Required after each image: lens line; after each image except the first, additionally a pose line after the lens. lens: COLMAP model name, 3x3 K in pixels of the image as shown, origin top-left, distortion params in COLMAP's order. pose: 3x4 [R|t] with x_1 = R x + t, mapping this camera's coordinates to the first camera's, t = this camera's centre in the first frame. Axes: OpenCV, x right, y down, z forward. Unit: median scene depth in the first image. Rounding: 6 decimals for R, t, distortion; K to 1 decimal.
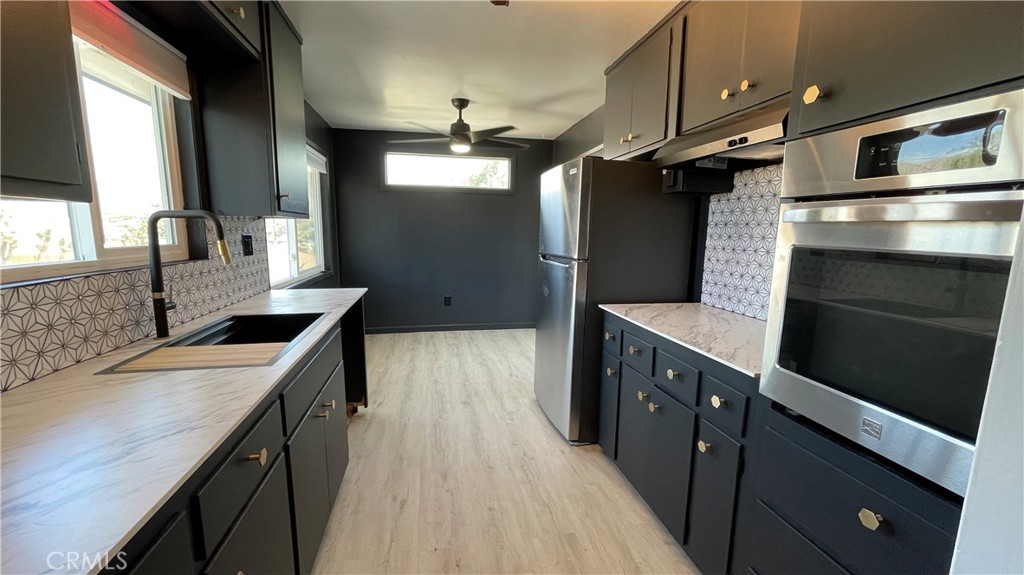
lens RADIAL K [[409.2, 0, 508.1], [0, 409.2, 291.3], [0, 0, 1]] dist [-0.001882, 0.000664]
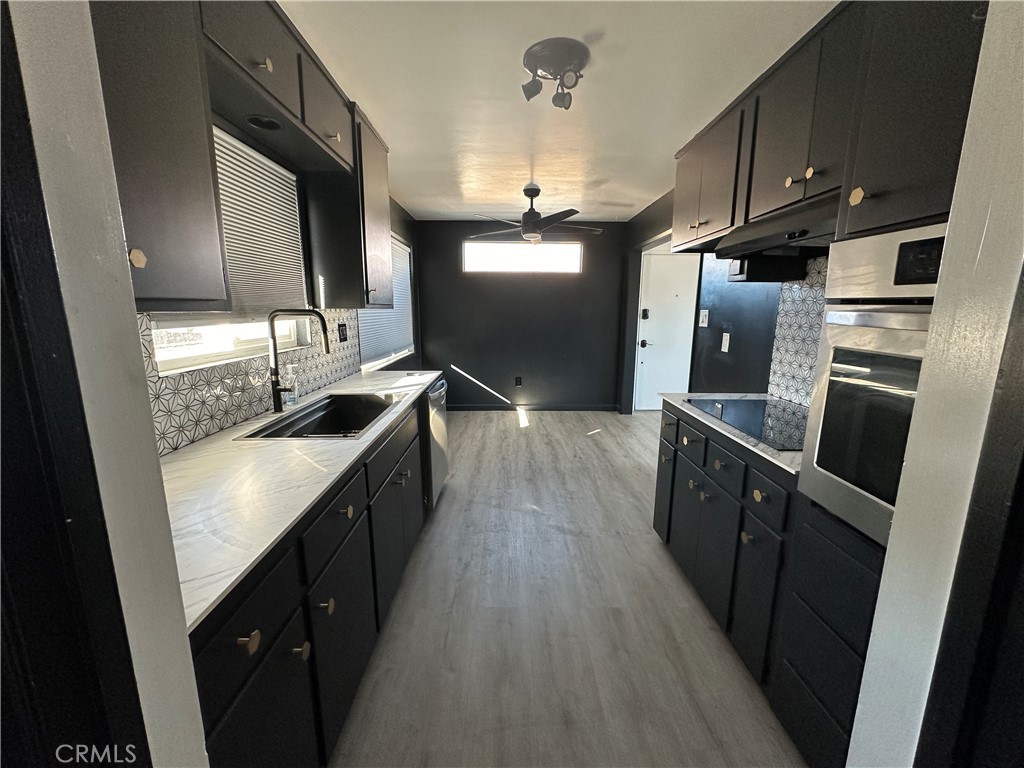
lens RADIAL K [[411.2, 0, 514.7], [0, 411.2, 381.7], [0, 0, 1]] dist [0.000907, 0.000548]
pose [[0.984045, 0.024296, -0.176252, 0.064578], [-0.018695, 0.999268, 0.033372, -0.027743], [0.176934, -0.029544, 0.983779, -0.081446]]
